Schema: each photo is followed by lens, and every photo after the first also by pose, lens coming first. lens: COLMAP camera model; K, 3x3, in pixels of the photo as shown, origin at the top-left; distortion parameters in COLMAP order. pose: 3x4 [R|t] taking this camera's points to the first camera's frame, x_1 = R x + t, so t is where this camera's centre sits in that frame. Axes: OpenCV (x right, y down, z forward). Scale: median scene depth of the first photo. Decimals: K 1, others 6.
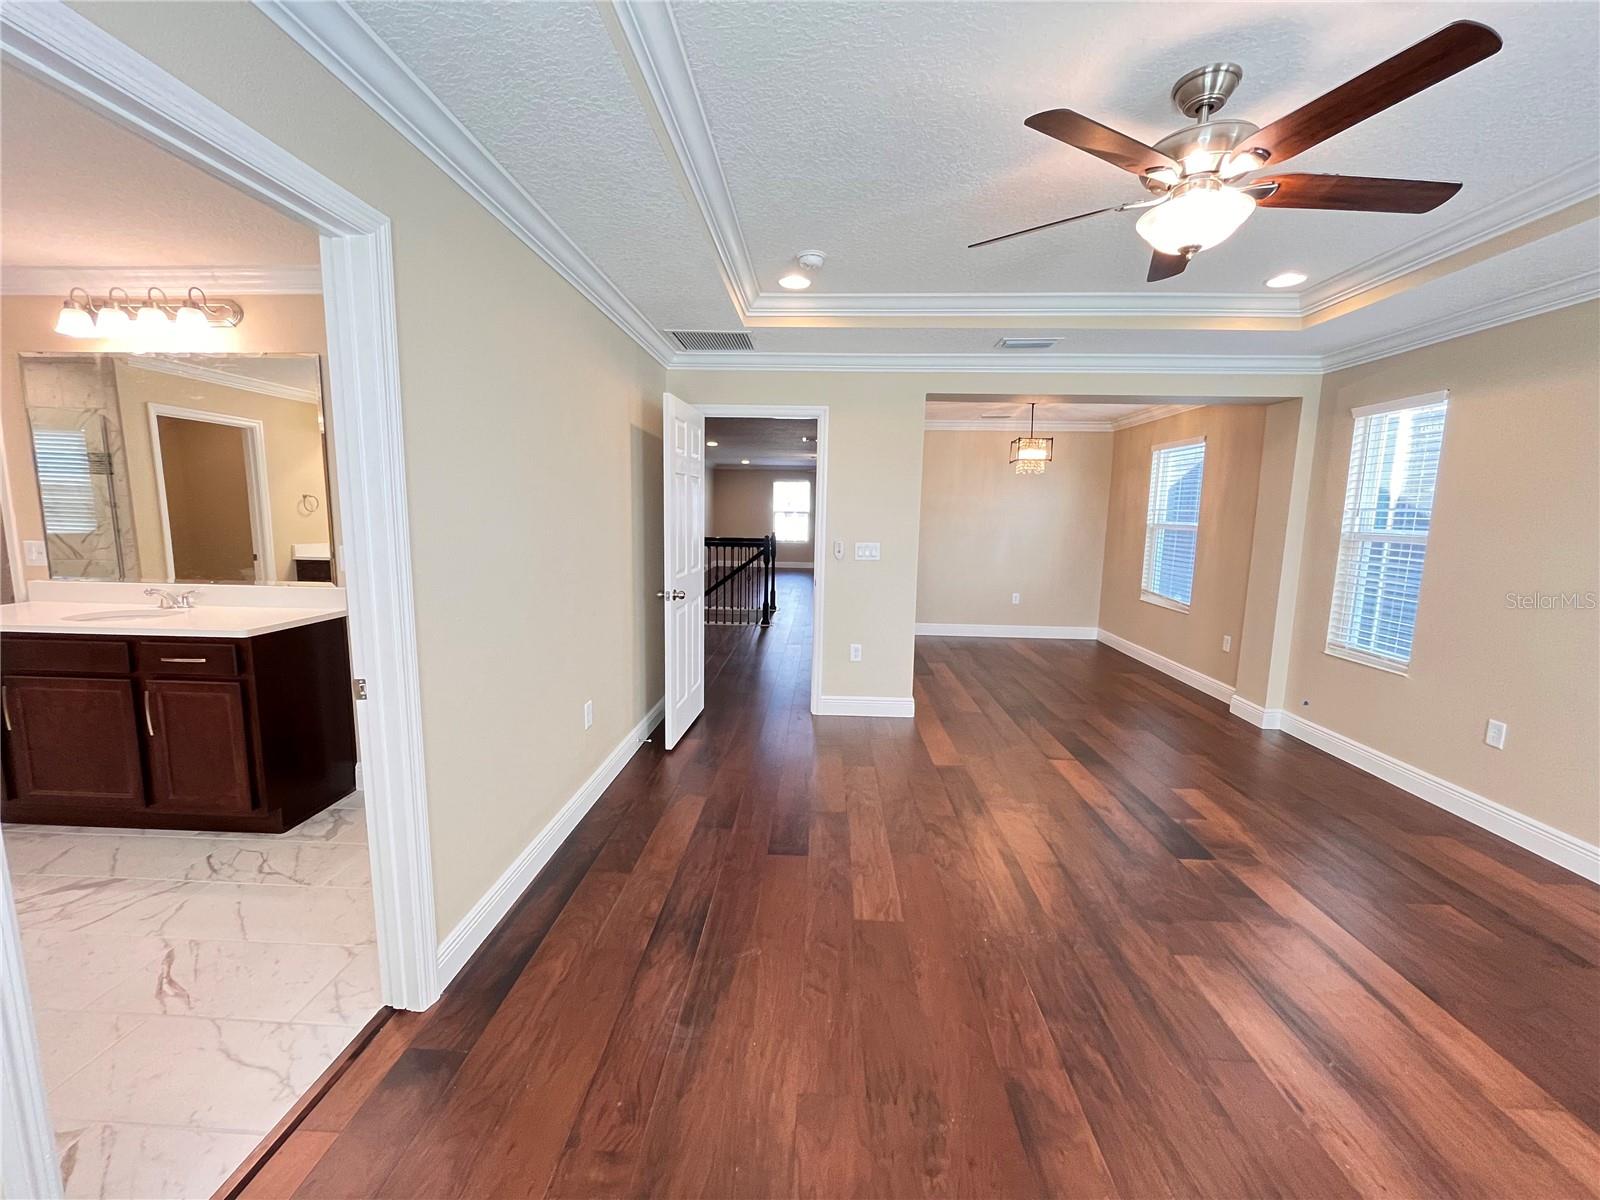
lens RADIAL K [[645.9, 0, 798.0], [0, 645.9, 599.1], [0, 0, 1]] dist [0.002177, 0.000340]
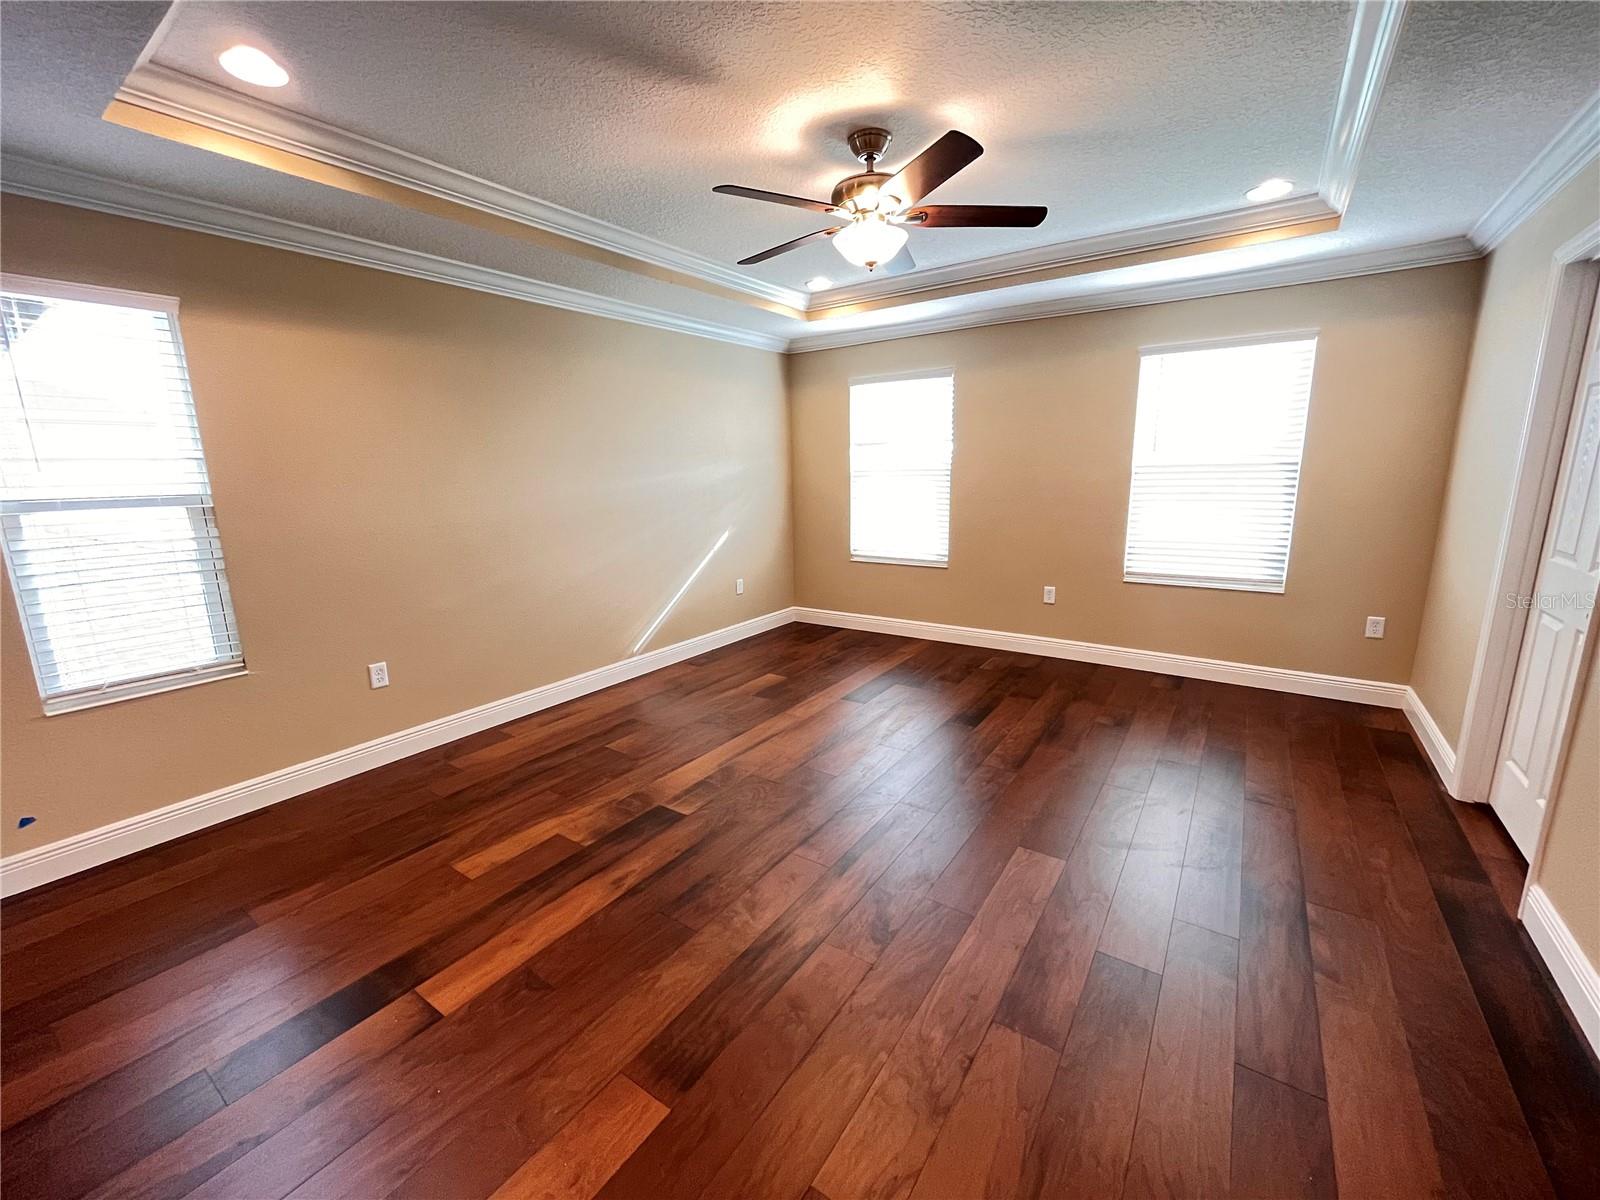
lens RADIAL K [[645.9, 0, 798.8], [0, 645.9, 597.7], [0, 0, 1]] dist [0.002177, 0.000340]
pose [[-0.845583, -0.107979, 0.522810, -0.034033], [0.077028, 0.944404, 0.319638, -0.198886], [-0.528258, 0.310551, -0.790254, 1.471784]]
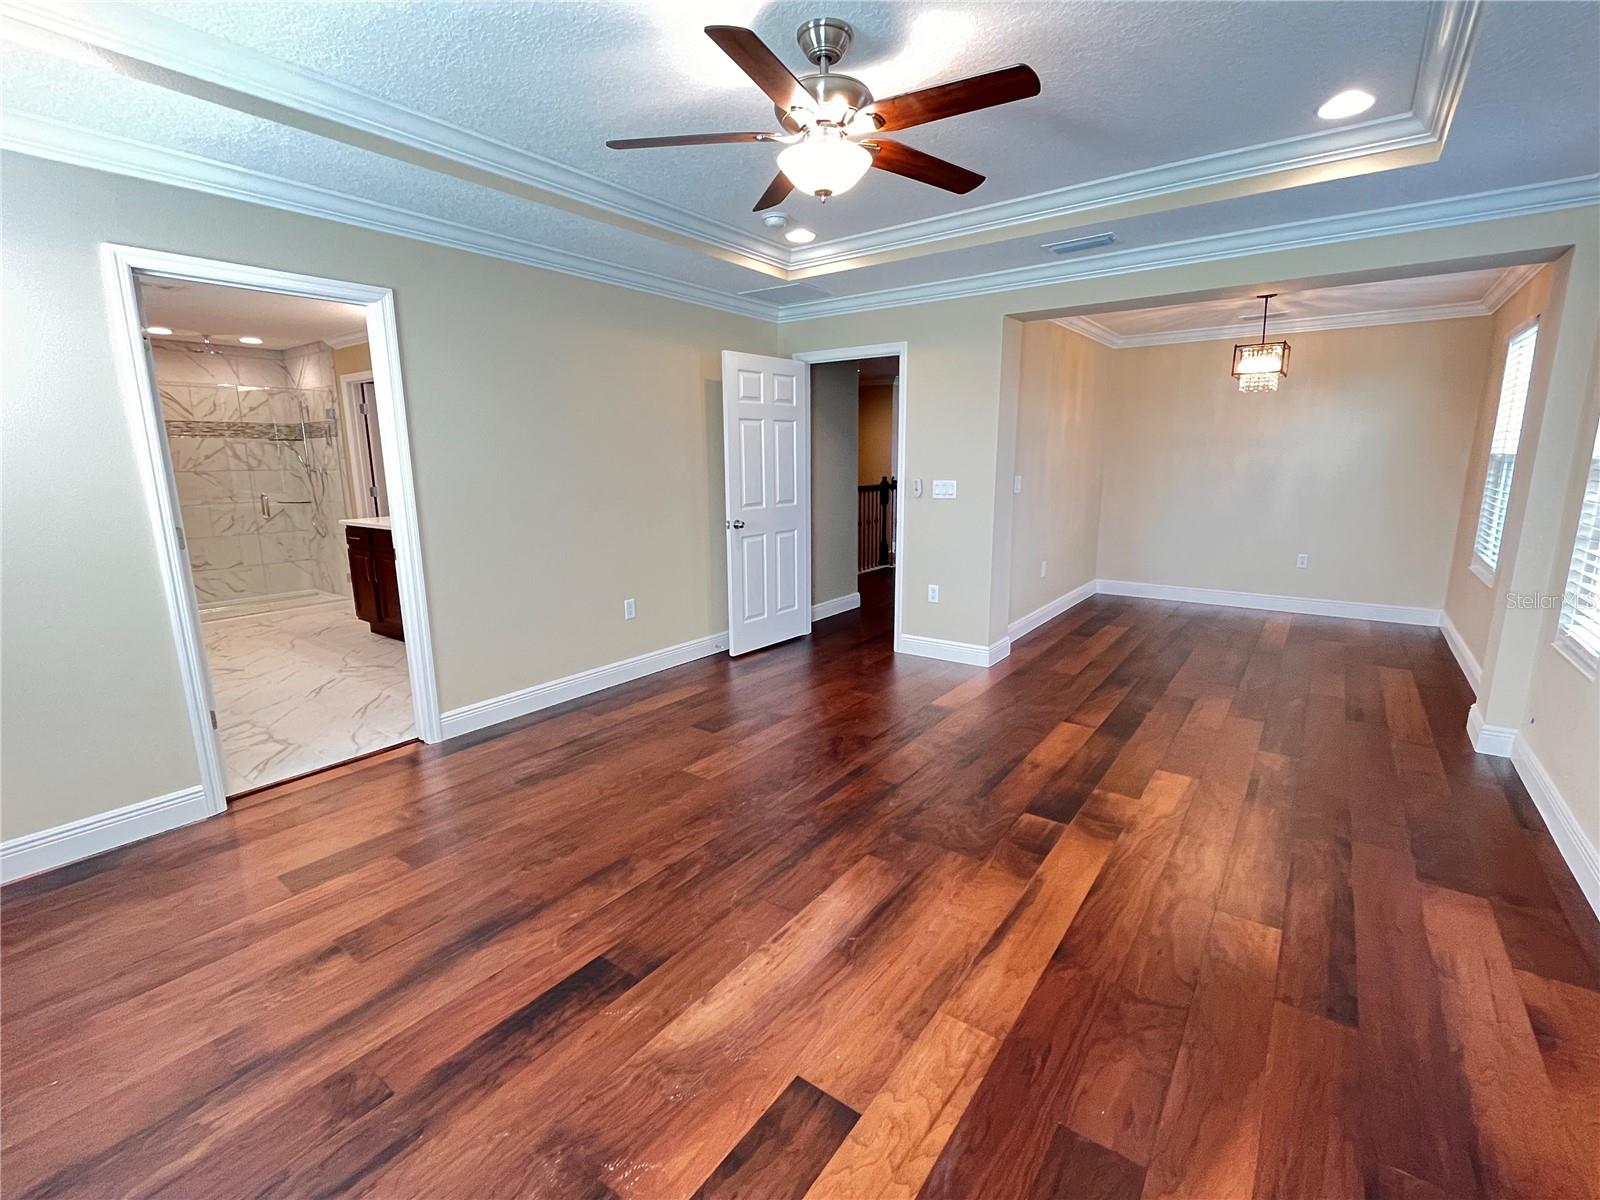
lens RADIAL K [[715.0, 0, 798.9], [0, 715.0, 599.3], [0, 0, 1]] dist [-0.003134, 0.000058]
pose [[0.830819, 0.086155, -0.549833, 0.795093], [-0.052871, 0.995695, 0.076128, 0.030490], [0.554025, -0.034179, 0.831798, -0.026861]]
